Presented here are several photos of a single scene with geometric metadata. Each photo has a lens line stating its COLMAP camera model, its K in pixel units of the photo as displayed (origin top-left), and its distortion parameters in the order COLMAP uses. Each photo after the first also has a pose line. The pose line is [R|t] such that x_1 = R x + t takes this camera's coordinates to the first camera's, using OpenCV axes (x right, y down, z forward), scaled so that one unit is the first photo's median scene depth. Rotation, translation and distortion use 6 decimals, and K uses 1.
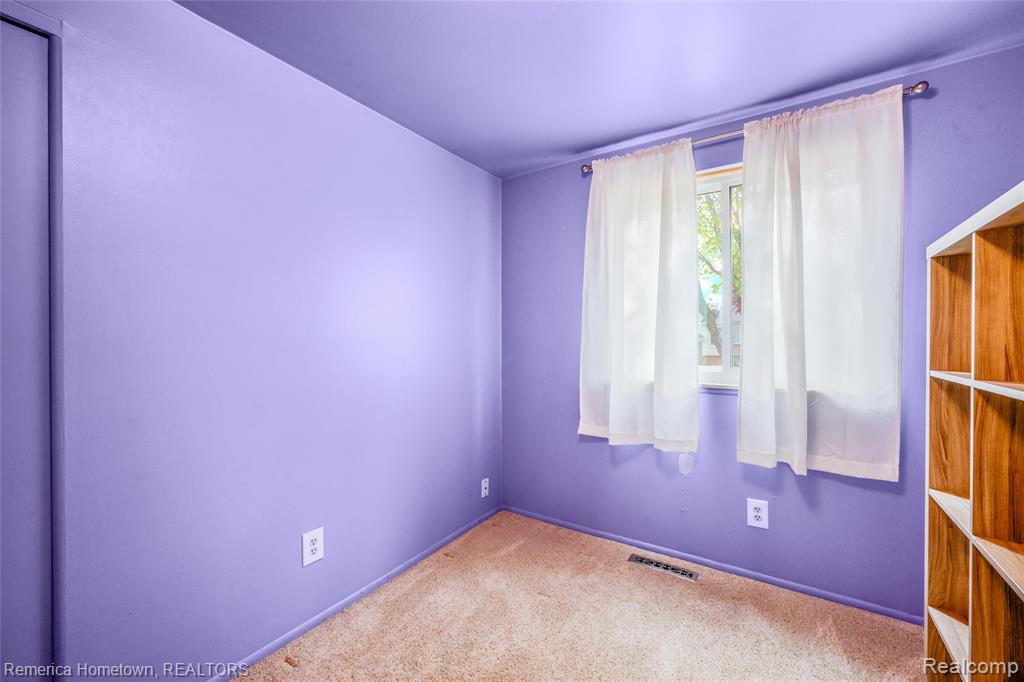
lens RADIAL K [[417.9, 0, 511.3], [0, 417.9, 342.0], [0, 0, 1]] dist [0.006376, 0.000237]
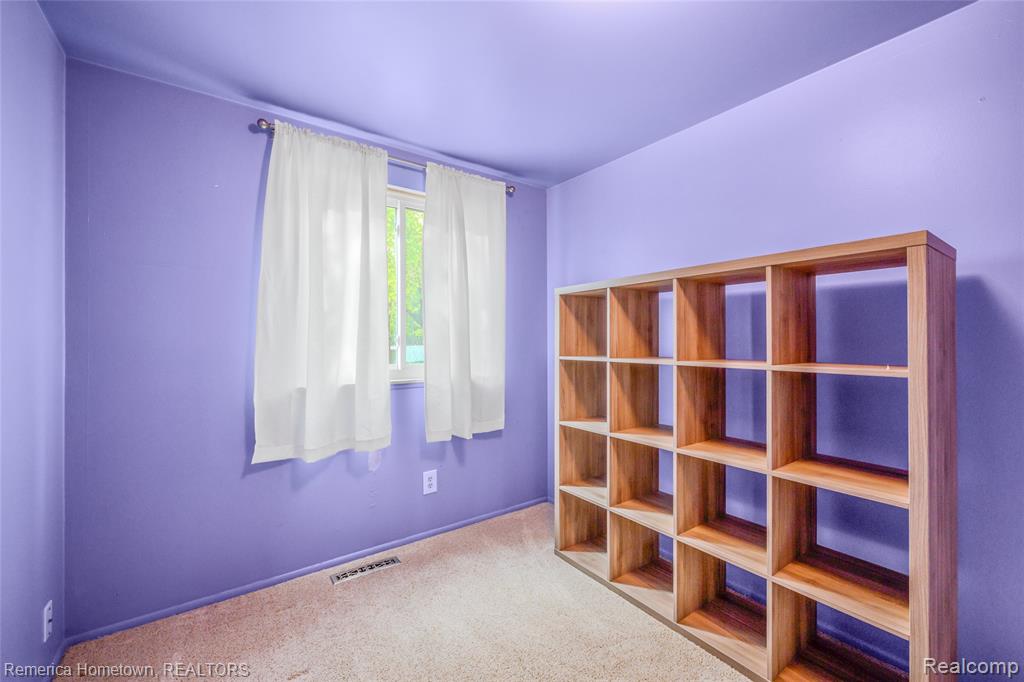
lens RADIAL K [[417.9, 0, 511.3], [0, 417.9, 342.0], [0, 0, 1]] dist [0.006376, 0.000237]
pose [[0.351670, -0.004320, 0.936114, -0.453366], [0.010669, 0.999943, 0.000606, 0.000763], [-0.936063, 0.009774, 0.351696, 0.328448]]
